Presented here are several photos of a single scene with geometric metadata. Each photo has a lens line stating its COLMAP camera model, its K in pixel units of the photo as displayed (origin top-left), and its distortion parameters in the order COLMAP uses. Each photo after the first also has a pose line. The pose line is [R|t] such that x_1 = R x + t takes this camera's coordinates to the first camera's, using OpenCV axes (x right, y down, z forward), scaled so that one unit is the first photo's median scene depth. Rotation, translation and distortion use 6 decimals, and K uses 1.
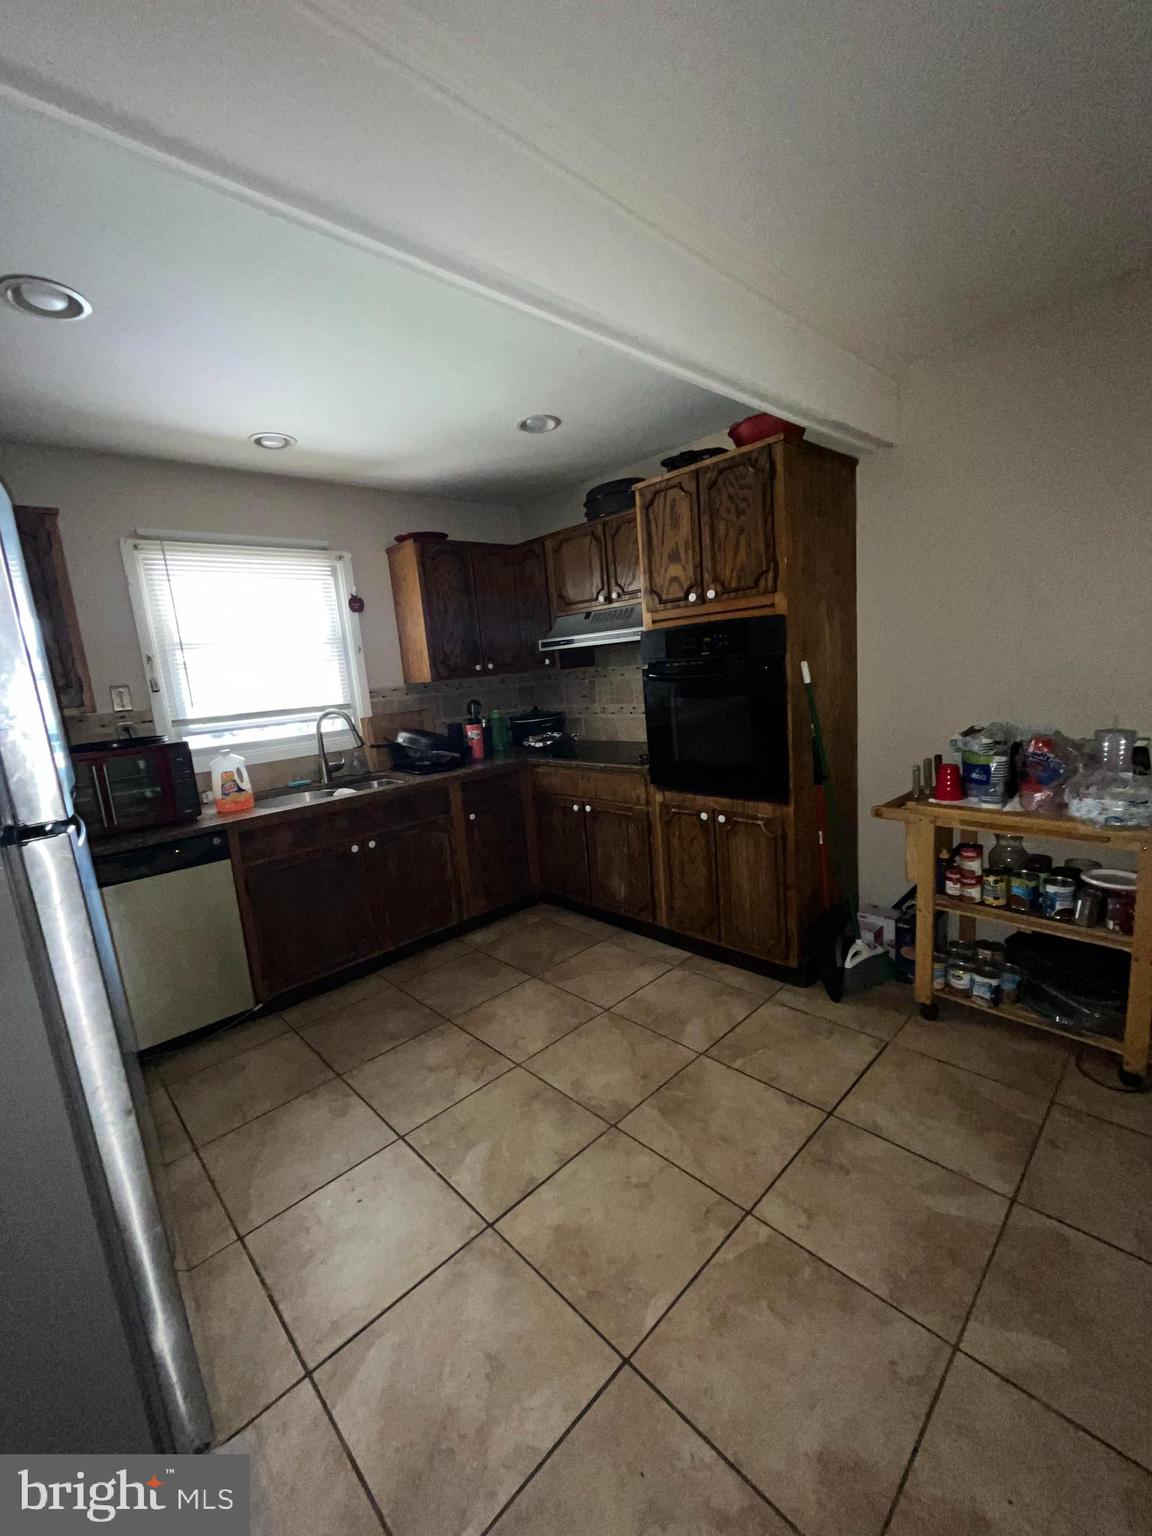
lens RADIAL K [[624.0, 0, 575.7], [0, 624.0, 769.9], [0, 0, 1]] dist [-0.004247, -0.000403]
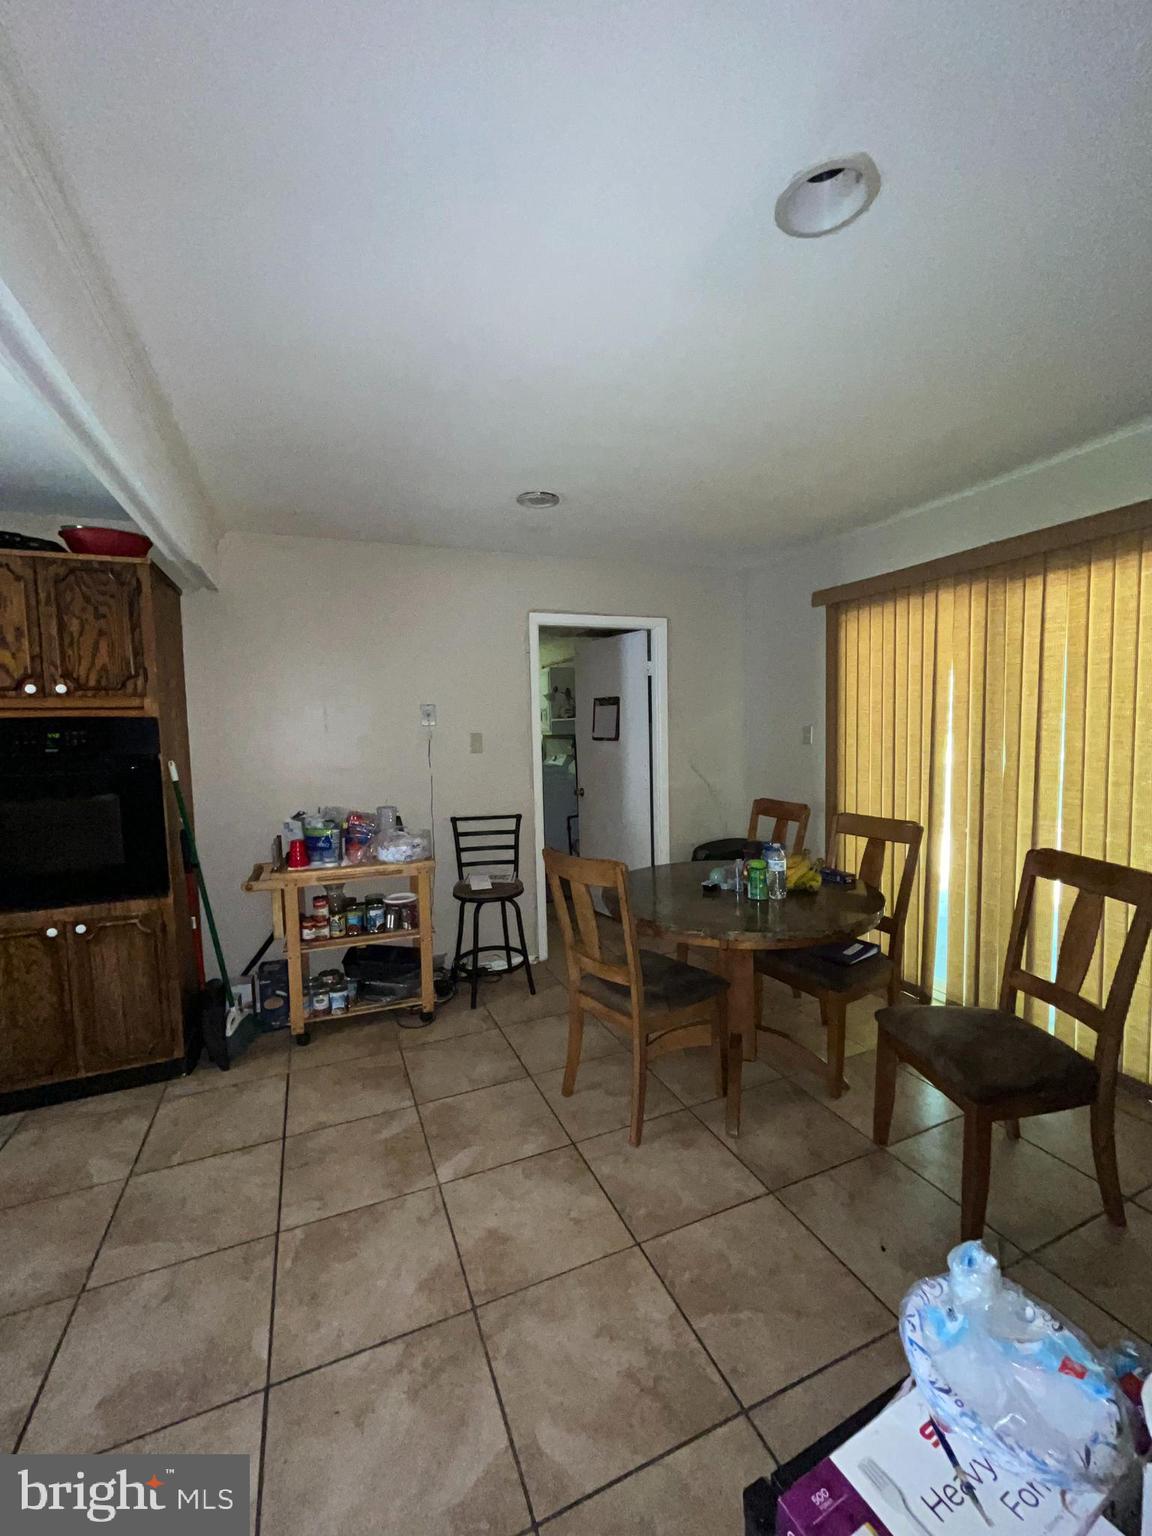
lens RADIAL K [[624.0, 0, 580.4], [0, 624.0, 767.8], [0, 0, 1]] dist [-0.004247, -0.000403]
pose [[0.345399, 0.011944, 0.938380, -0.431429], [0.150855, 0.986209, -0.068080, 0.020938], [-0.926252, 0.165074, 0.338834, -0.030721]]
